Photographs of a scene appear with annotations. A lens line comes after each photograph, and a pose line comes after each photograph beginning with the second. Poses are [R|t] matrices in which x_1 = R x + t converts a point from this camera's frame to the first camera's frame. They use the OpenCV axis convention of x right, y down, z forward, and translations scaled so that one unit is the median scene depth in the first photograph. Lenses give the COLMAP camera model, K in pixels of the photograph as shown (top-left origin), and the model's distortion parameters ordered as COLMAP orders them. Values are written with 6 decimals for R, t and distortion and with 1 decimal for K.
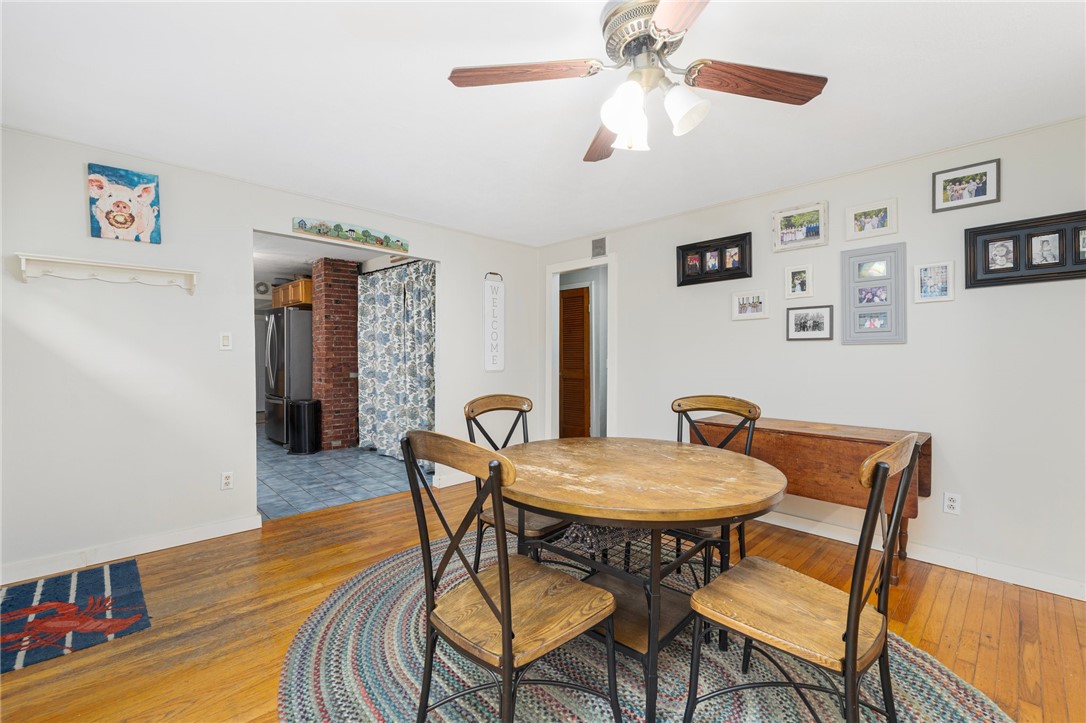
lens RADIAL K [[466.3, 0, 541.3], [0, 466.3, 358.9], [0, 0, 1]] dist [-0.000548, 0.000700]
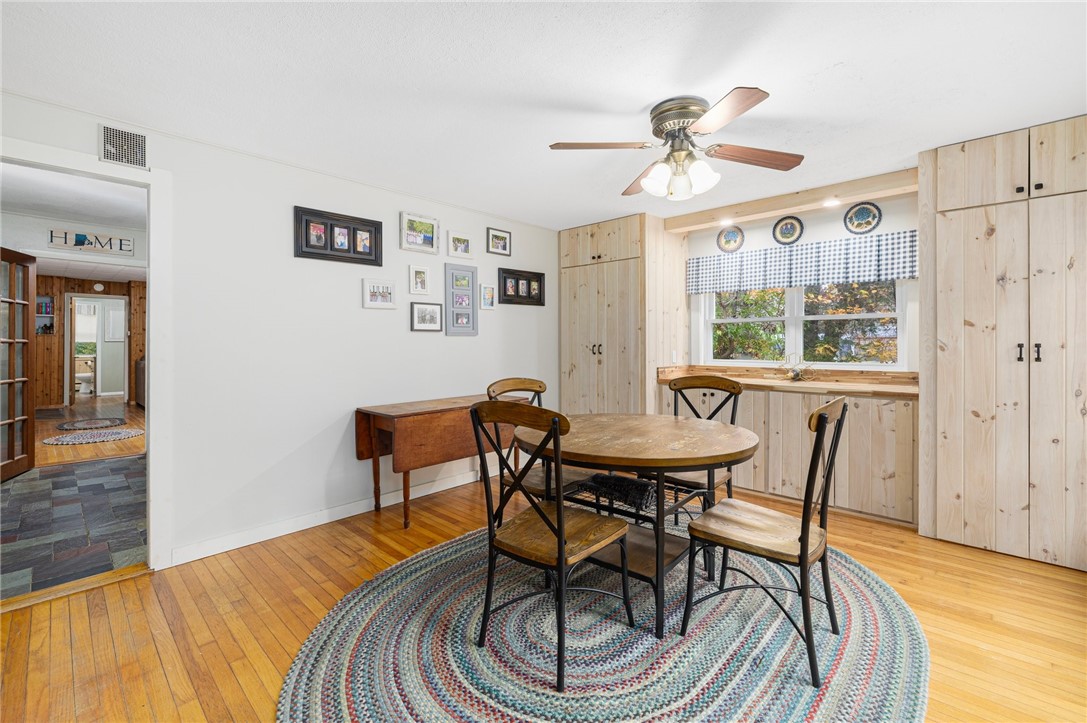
lens RADIAL K [[466.7, 0, 535.3], [0, 466.7, 341.5], [0, 0, 1]] dist [-0.000548, 0.000700]
pose [[-0.036137, 0.004258, 0.999338, -0.656749], [0.011794, 0.999923, -0.003834, -0.006326], [-0.999277, 0.011648, -0.036184, 0.812046]]
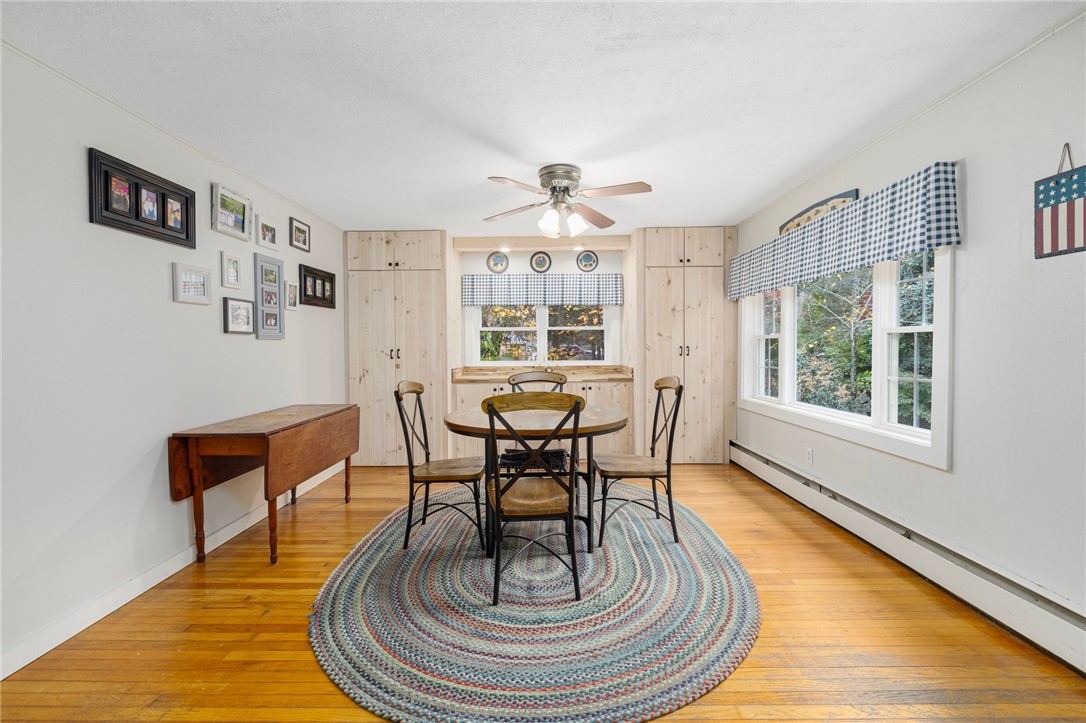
lens RADIAL K [[466.3, 0, 538.0], [0, 466.3, 352.9], [0, 0, 1]] dist [-0.000548, 0.000700]
pose [[-0.707964, -0.001366, 0.706247, -0.590060], [0.015540, 0.999726, 0.017511, -0.007323], [-0.706078, 0.023372, -0.707749, 1.323879]]
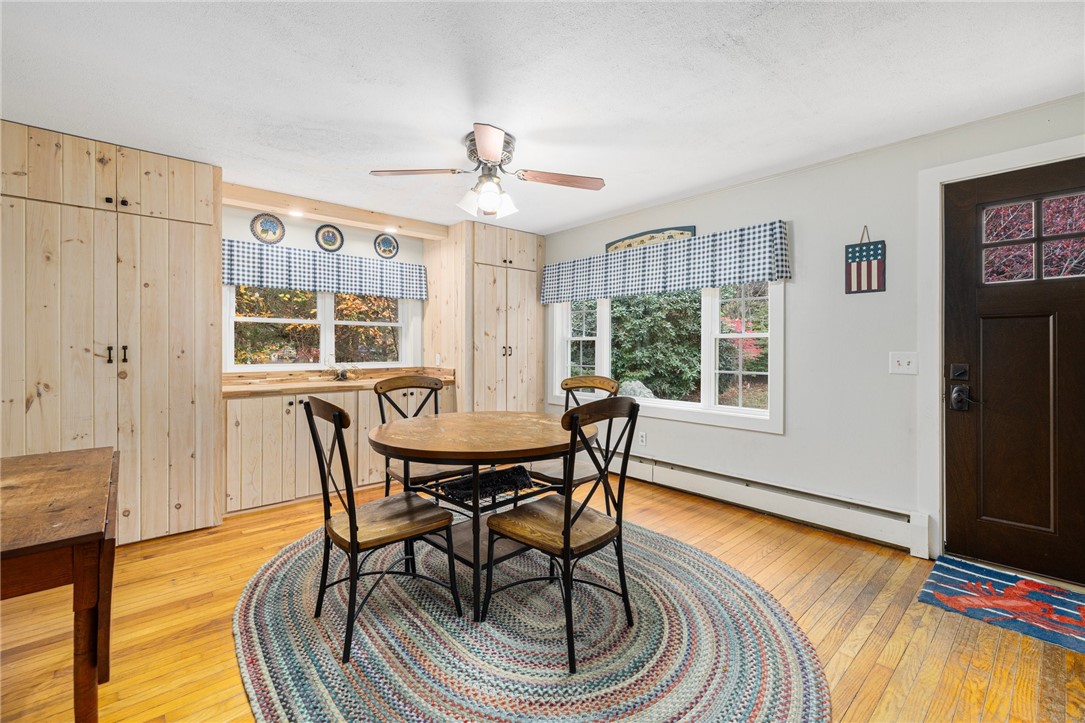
lens RADIAL K [[465.8, 0, 538.0], [0, 465.8, 350.8], [0, 0, 1]] dist [-0.000548, 0.000700]
pose [[-0.998967, -0.001194, 0.045430, -0.014127], [-0.000391, 0.999844, 0.017681, -0.007878], [-0.045444, 0.017645, -0.998811, 1.432334]]
